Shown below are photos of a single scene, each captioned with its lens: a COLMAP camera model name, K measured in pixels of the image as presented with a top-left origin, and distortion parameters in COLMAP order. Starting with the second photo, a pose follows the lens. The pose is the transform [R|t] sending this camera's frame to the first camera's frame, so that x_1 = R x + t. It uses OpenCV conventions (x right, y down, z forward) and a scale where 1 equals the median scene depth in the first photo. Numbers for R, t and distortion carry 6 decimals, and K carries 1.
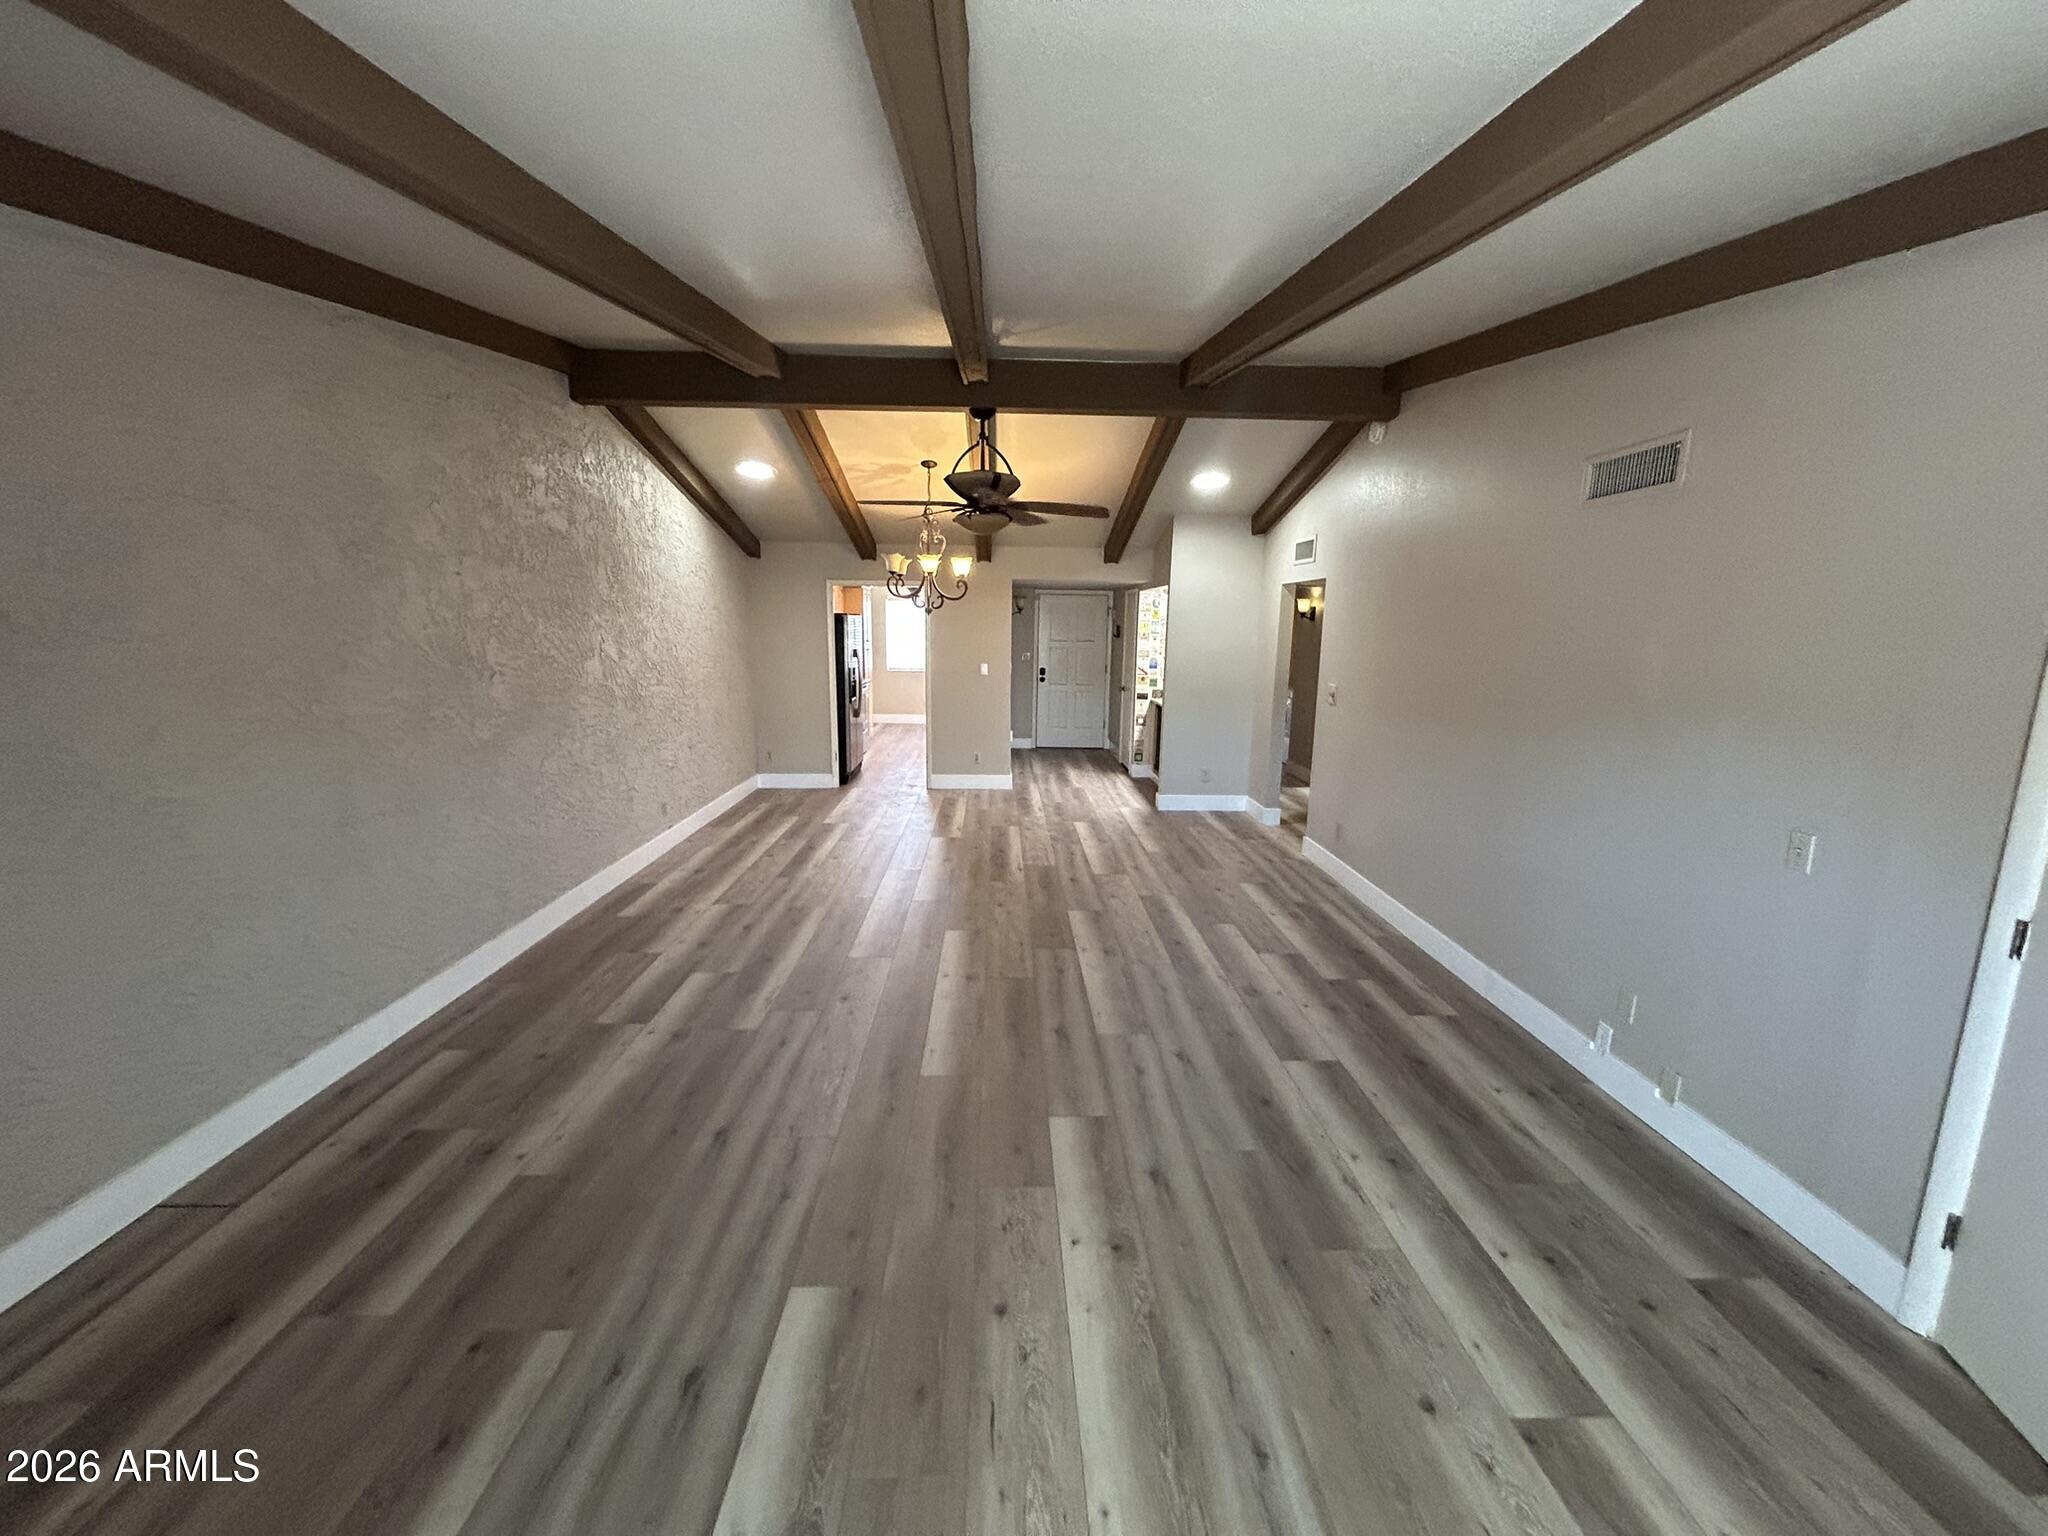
lens RADIAL K [[831.9, 0, 1020.0], [0, 831.9, 767.6], [0, 0, 1]] dist [-0.004146, 0.002167]
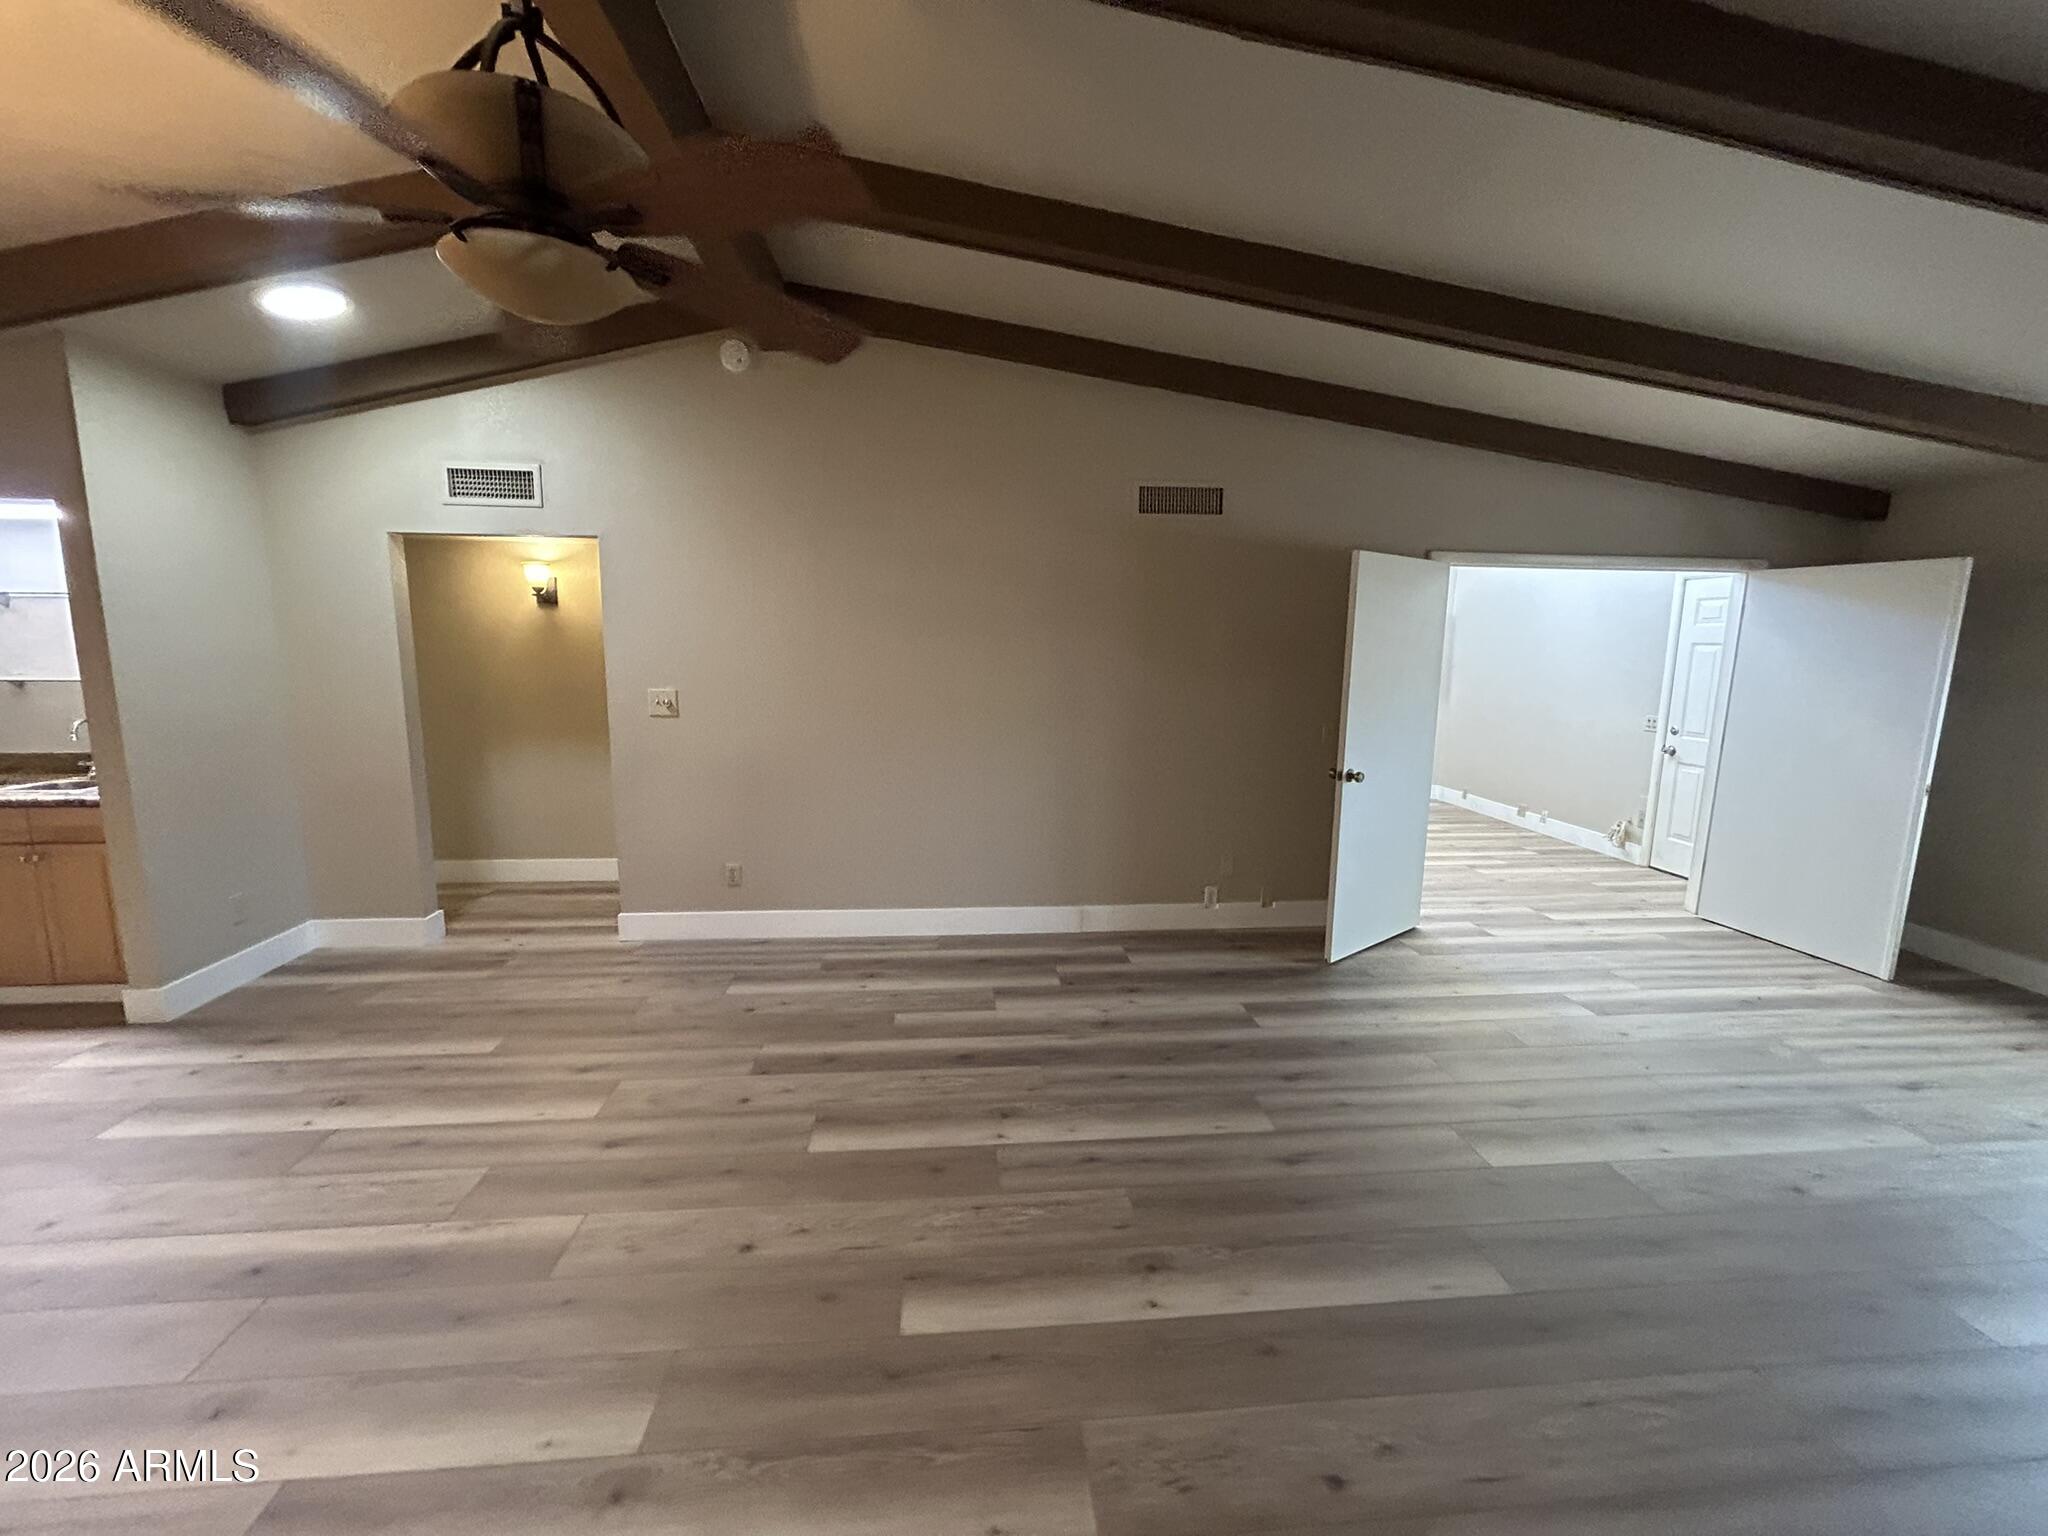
lens RADIAL K [[831.9, 0, 1027.2], [0, 831.9, 766.9], [0, 0, 1]] dist [-0.004146, 0.002167]
pose [[-0.067139, -0.172703, 0.982683, -0.272584], [0.161537, 0.970030, 0.181516, -0.086015], [-0.984580, 0.170926, -0.037229, 0.548159]]
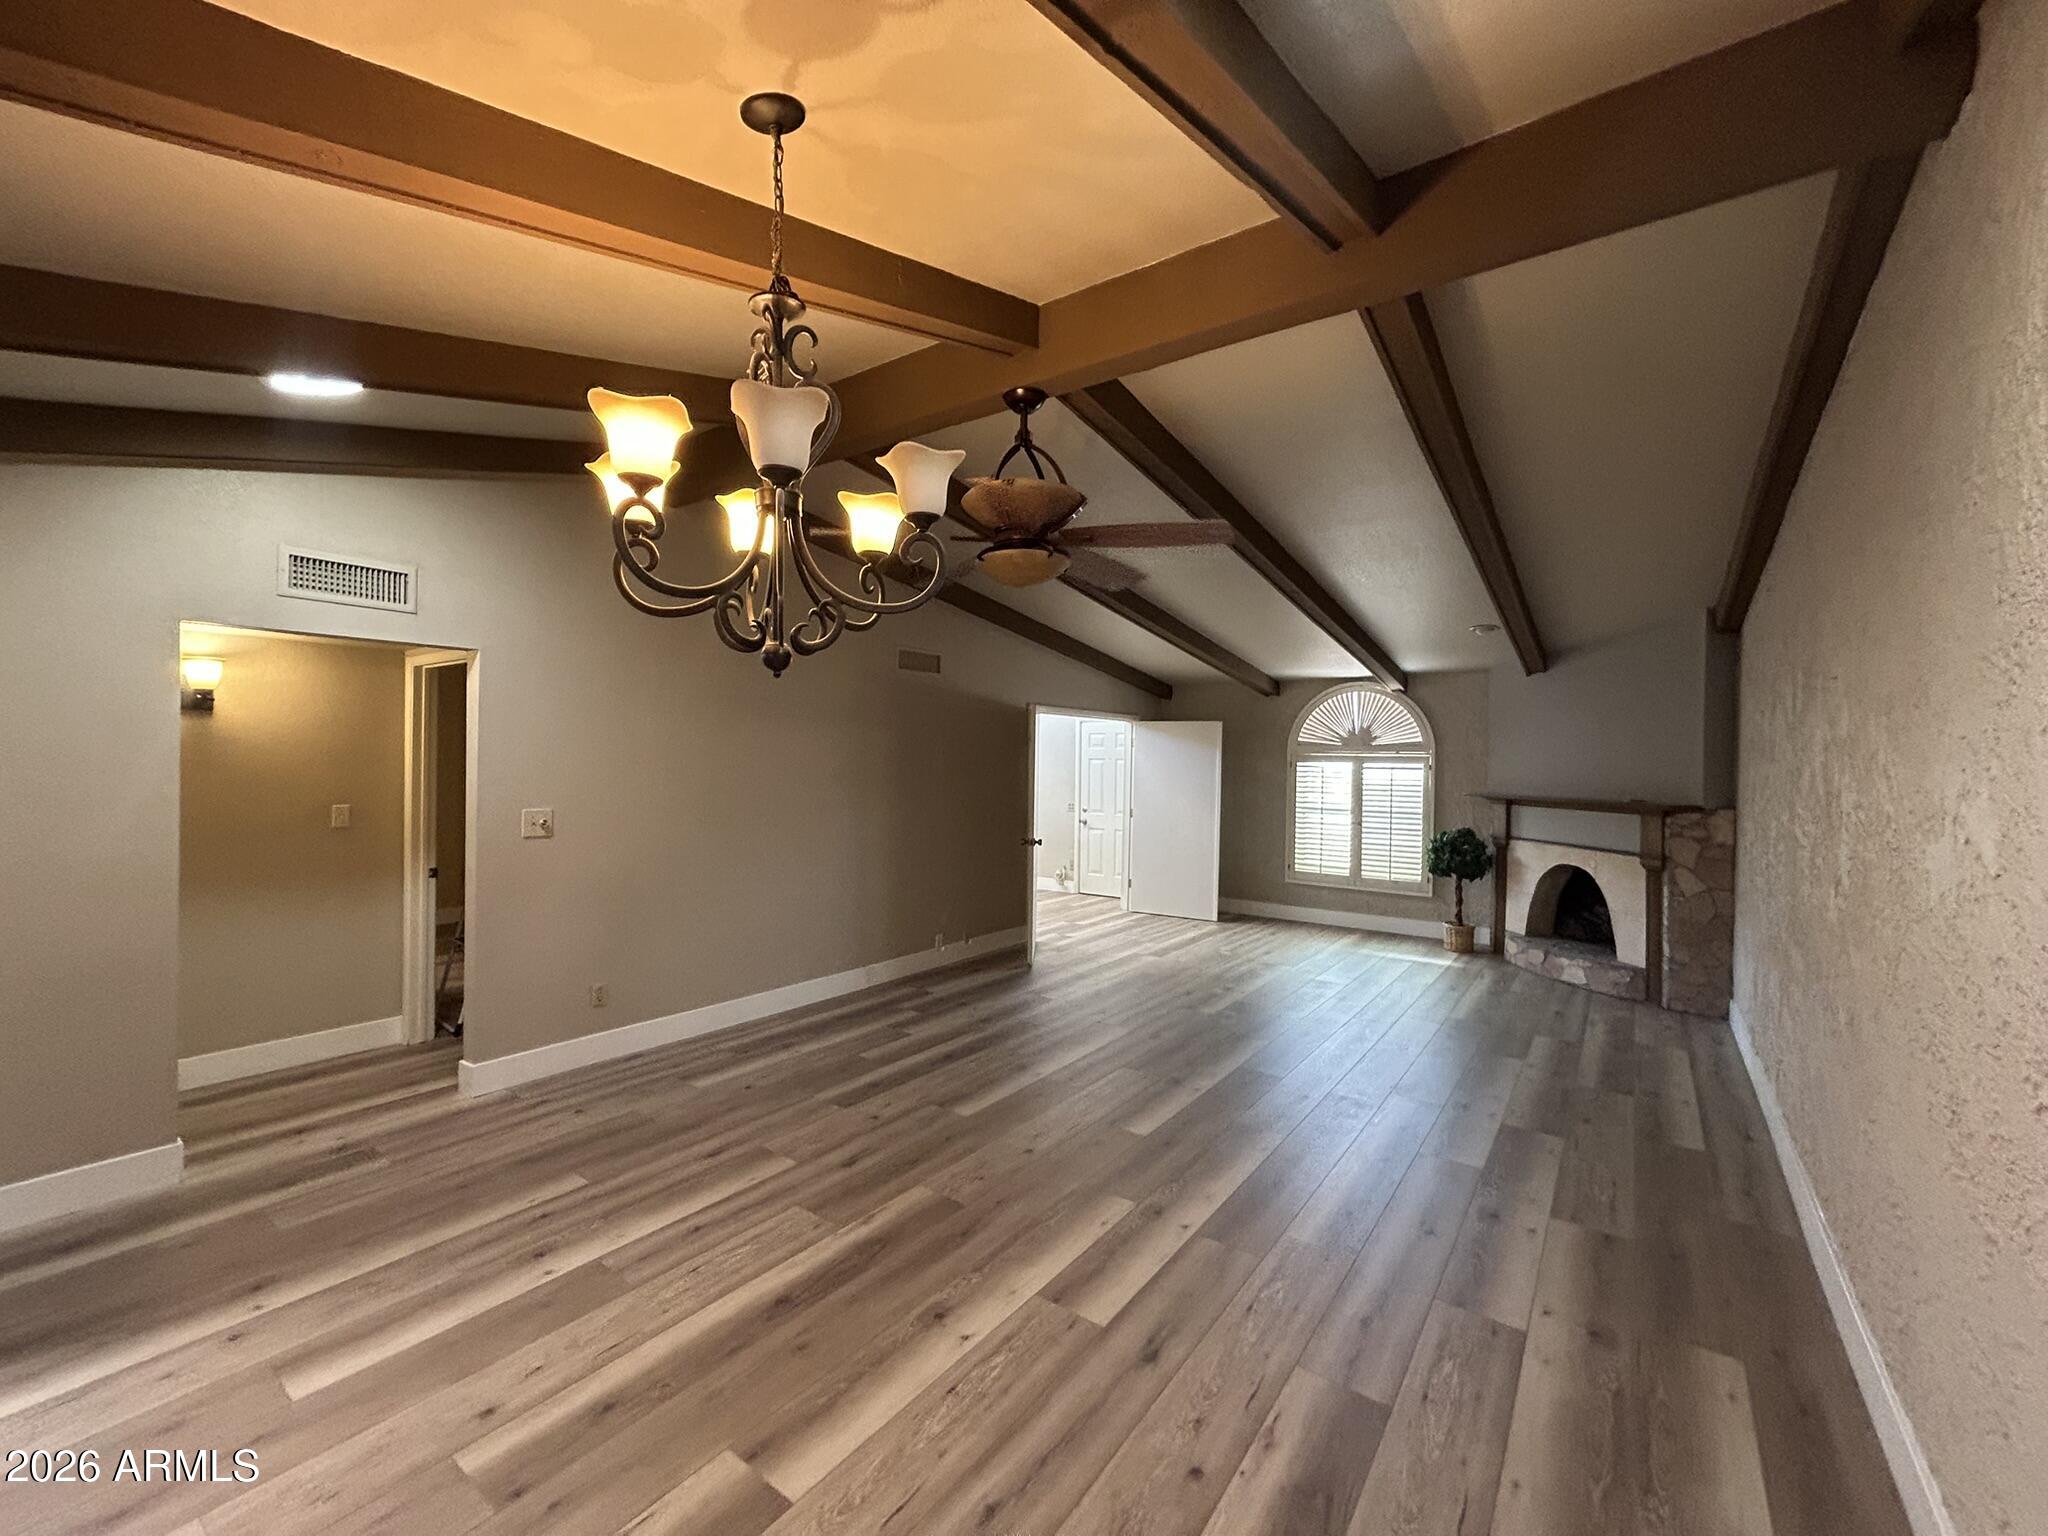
lens RADIAL K [[831.9, 0, 1024.6], [0, 831.9, 769.4], [0, 0, 1]] dist [-0.004146, 0.002167]
pose [[-0.788996, -0.036473, 0.613314, -0.275728], [0.079169, 0.983879, 0.160358, -0.159283], [-0.609276, 0.175077, -0.773389, 0.966397]]
